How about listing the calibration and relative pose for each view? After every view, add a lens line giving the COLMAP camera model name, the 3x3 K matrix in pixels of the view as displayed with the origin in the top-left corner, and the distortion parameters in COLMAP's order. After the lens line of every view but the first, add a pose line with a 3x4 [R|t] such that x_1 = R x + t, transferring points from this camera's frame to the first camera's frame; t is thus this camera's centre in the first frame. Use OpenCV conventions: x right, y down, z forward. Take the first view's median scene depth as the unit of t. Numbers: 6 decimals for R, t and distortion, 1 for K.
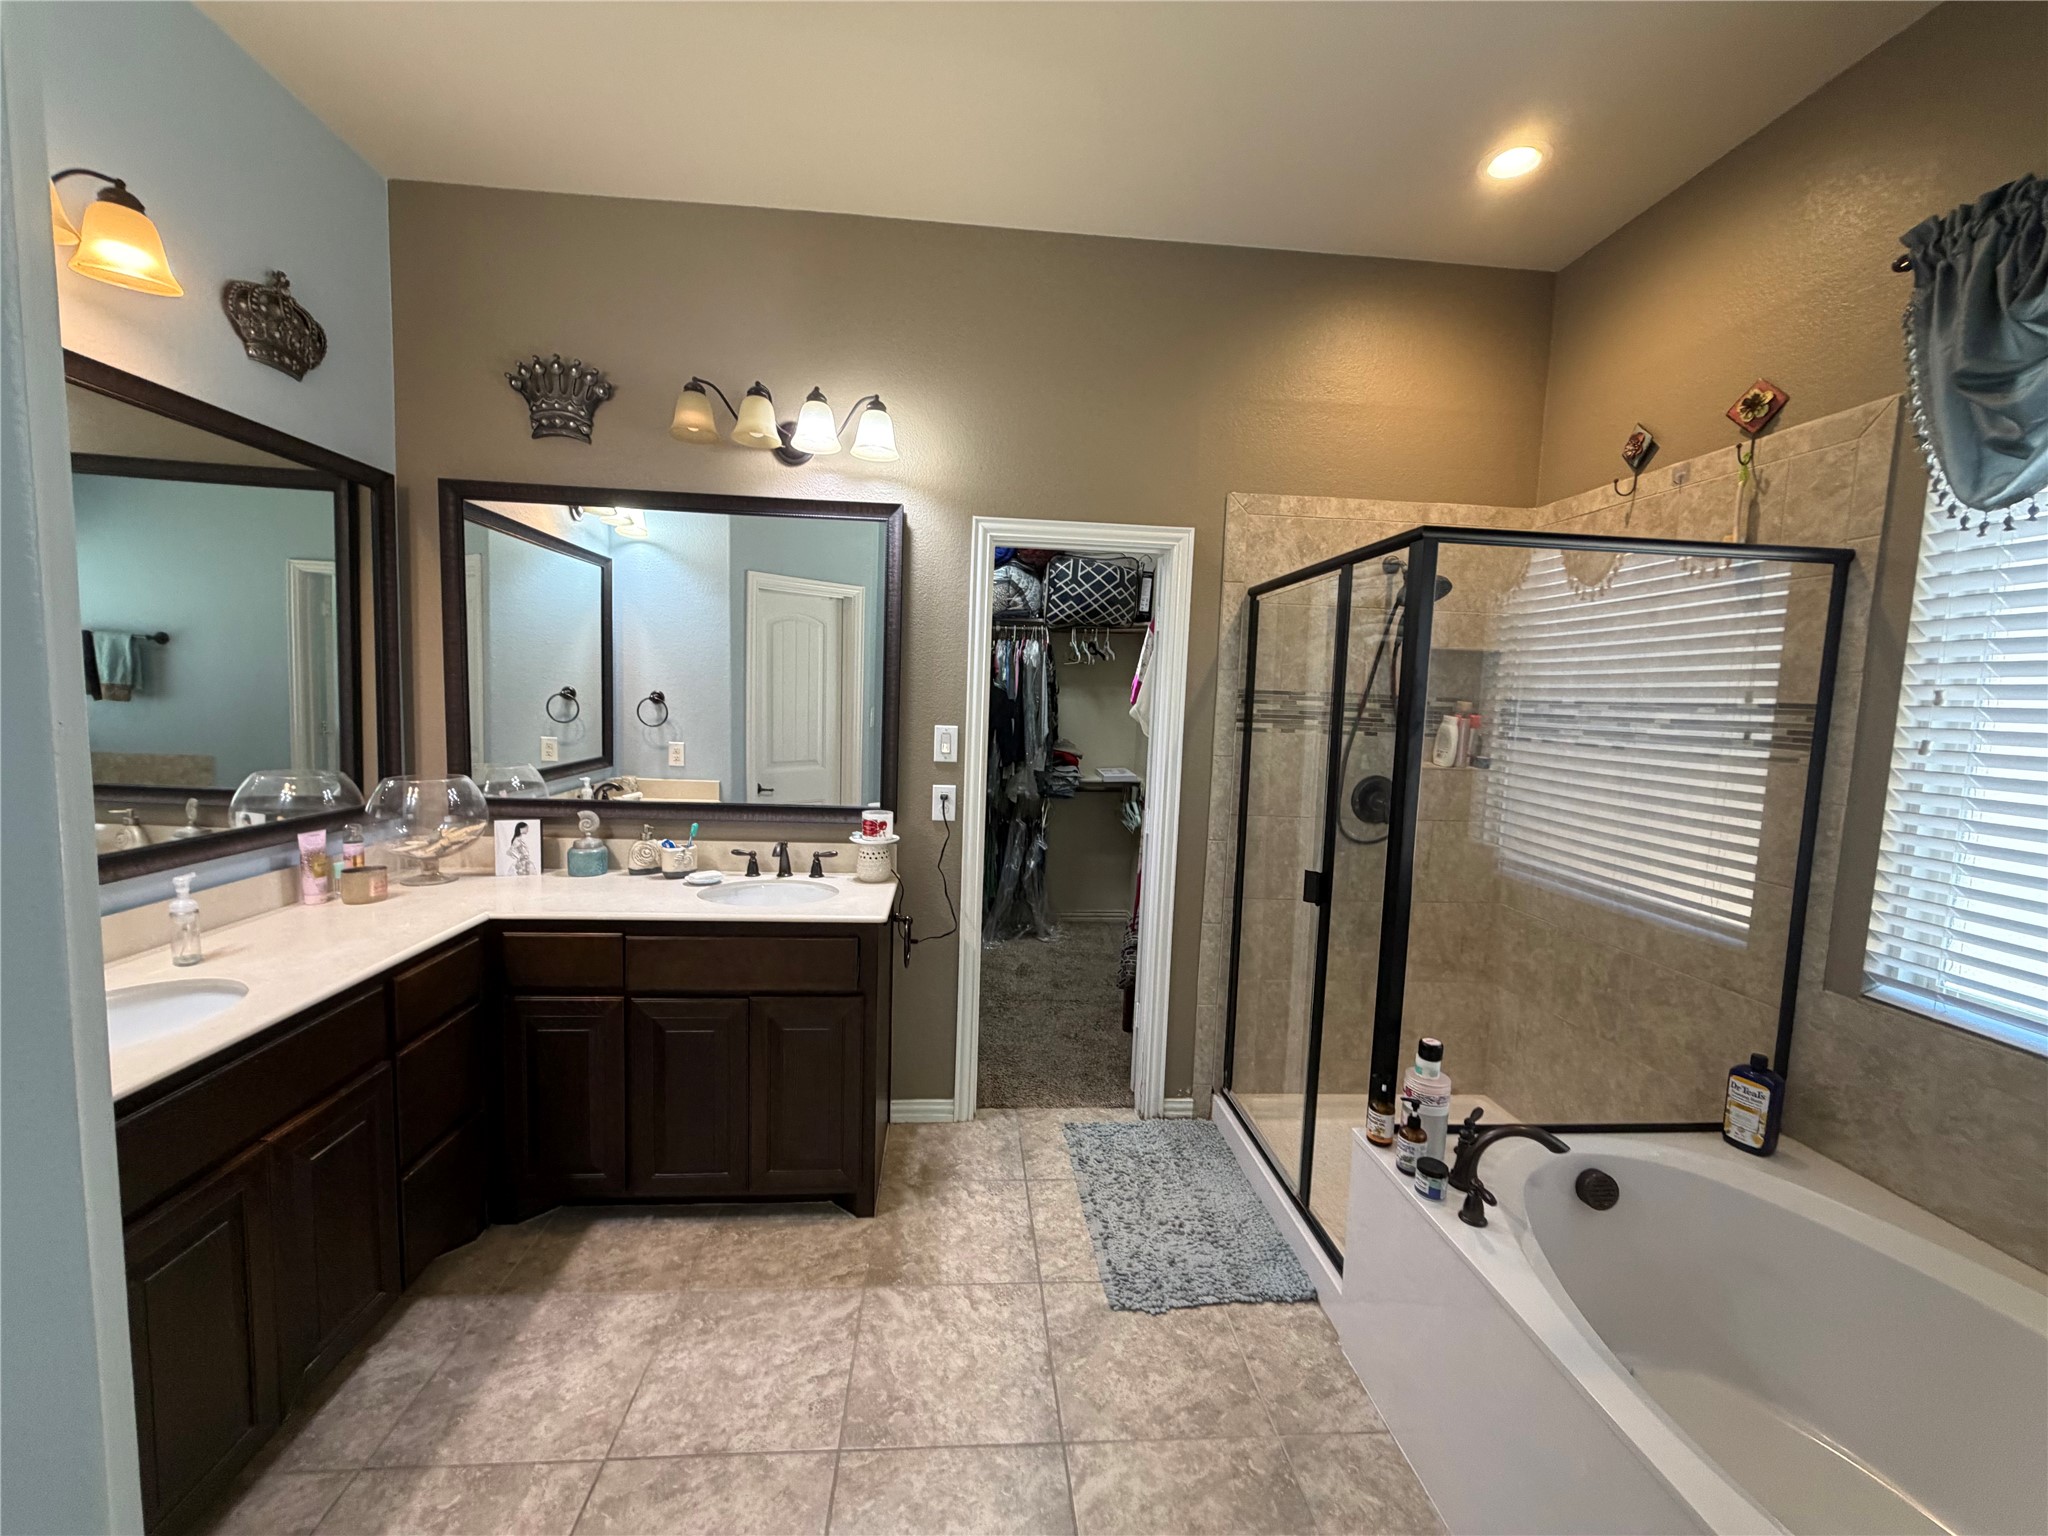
lens RADIAL K [[811.2, 0, 1016.7], [0, 811.2, 766.3], [0, 0, 1]] dist [-0.000839, 0.000352]
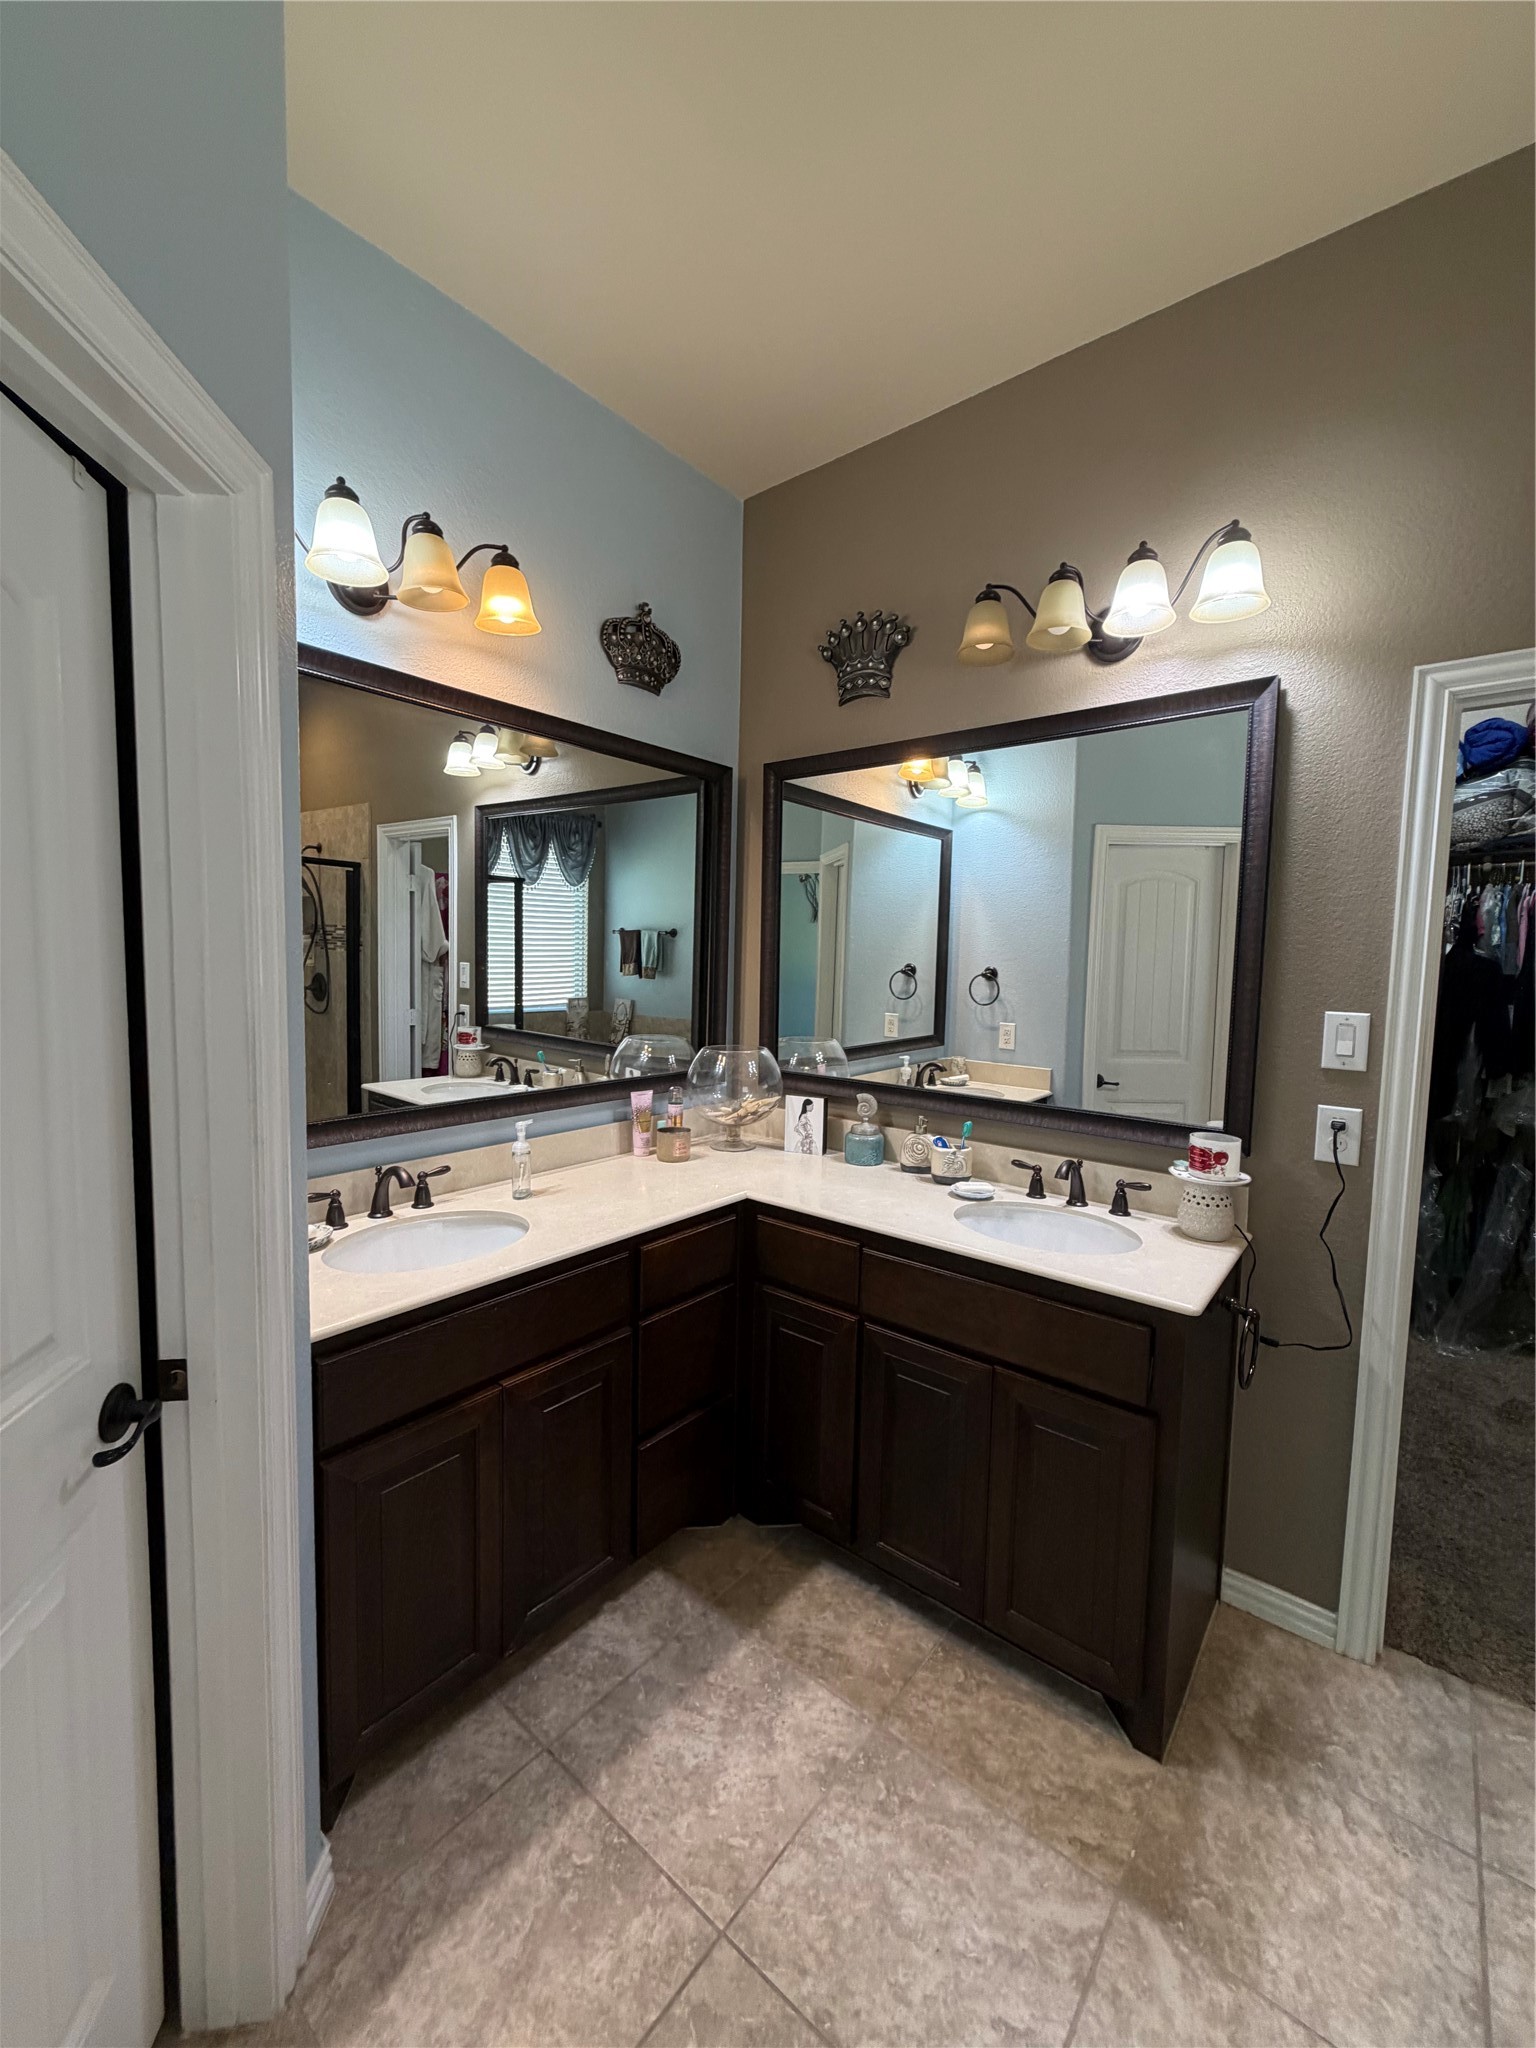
lens RADIAL K [[811.2, 0, 766.1], [0, 811.2, 1016.0], [0, 0, 1]] dist [-0.000839, 0.000352]
pose [[0.722755, 0.030508, -0.690431, 0.025839], [-0.056710, 0.998274, -0.015255, -0.014473], [0.688774, 0.050180, 0.723238, 0.279704]]
